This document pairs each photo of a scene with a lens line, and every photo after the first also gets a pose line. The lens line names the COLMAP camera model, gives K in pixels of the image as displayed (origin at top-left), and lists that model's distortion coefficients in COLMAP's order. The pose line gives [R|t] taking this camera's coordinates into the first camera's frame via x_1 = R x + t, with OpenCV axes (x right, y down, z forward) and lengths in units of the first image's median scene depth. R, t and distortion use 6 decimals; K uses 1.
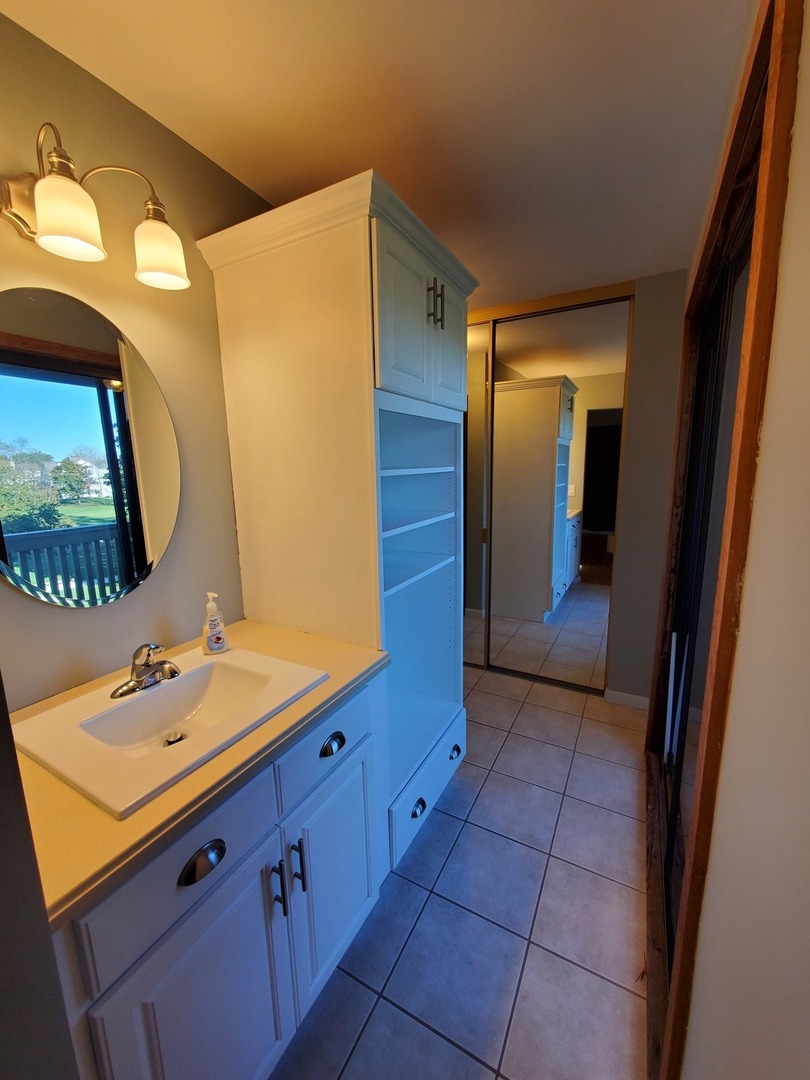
lens RADIAL K [[425.5, 0, 407.9], [0, 425.5, 539.3], [0, 0, 1]] dist [-0.002493, -0.000677]
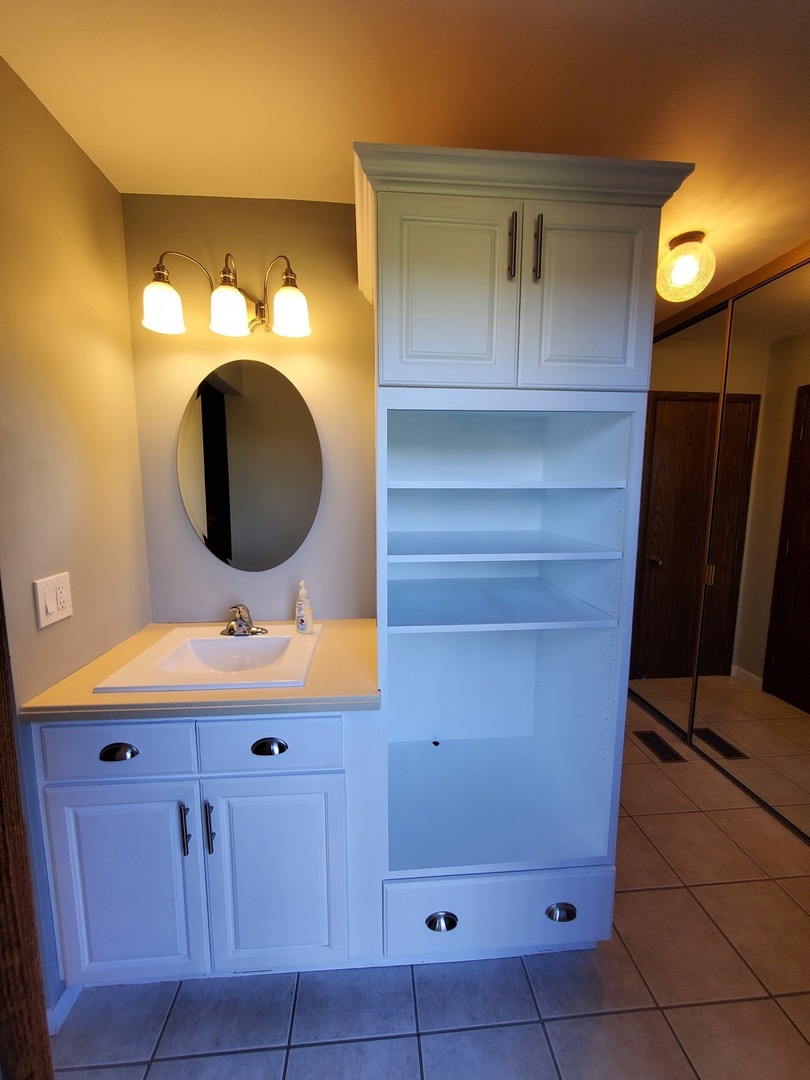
lens RADIAL K [[425.5, 0, 403.0], [0, 425.5, 541.9], [0, 0, 1]] dist [-0.002493, -0.000677]
pose [[0.549699, 0.122496, -0.826333, 0.211224], [-0.157783, 0.986610, 0.041294, -0.024323], [0.820327, 0.107681, 0.561666, 0.174420]]
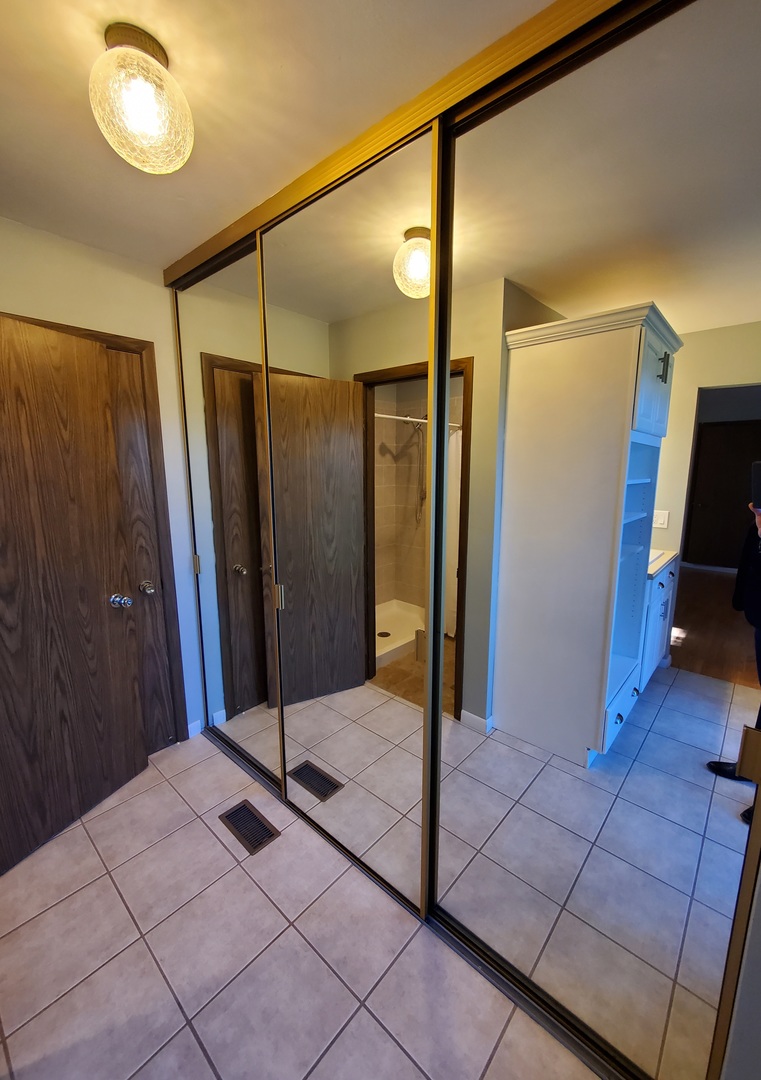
lens RADIAL K [[427.9, 0, 388.6], [0, 427.9, 543.6], [0, 0, 1]] dist [-0.003472, 0.000212]
pose [[0.975661, 0.053728, -0.212601, 0.177685], [-0.053743, 0.998538, 0.005711, -0.086854], [0.212597, 0.005854, 0.977122, 0.419762]]
